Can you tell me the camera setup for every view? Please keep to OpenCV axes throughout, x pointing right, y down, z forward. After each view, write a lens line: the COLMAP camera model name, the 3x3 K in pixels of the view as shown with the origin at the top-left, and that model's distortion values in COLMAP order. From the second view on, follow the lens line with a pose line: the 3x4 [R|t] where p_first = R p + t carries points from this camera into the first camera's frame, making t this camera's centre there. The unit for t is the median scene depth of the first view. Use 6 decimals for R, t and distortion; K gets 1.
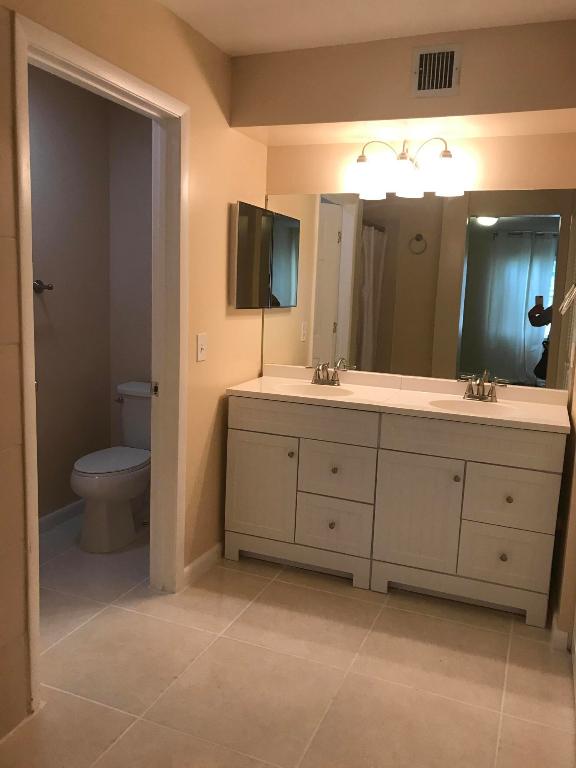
lens RADIAL K [[625.8, 0, 288.2], [0, 625.8, 378.4], [0, 0, 1]] dist [0.031737, -0.055145]
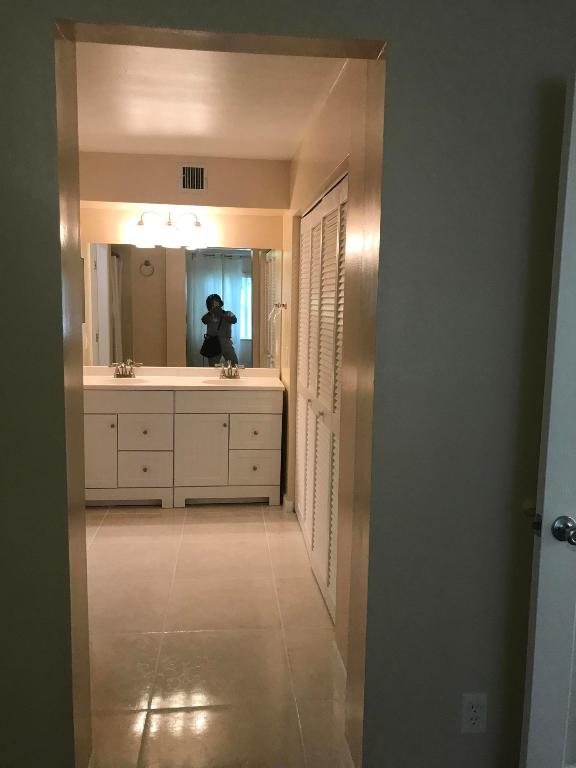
lens RADIAL K [[625.8, 0, 288.2], [0, 625.8, 378.4], [0, 0, 1]] dist [0.031737, -0.055145]
pose [[0.882463, -0.075149, 0.464340, -0.245533], [0.080458, 0.996723, 0.008401, 0.026164], [-0.463449, 0.029946, 0.885617, -0.389224]]
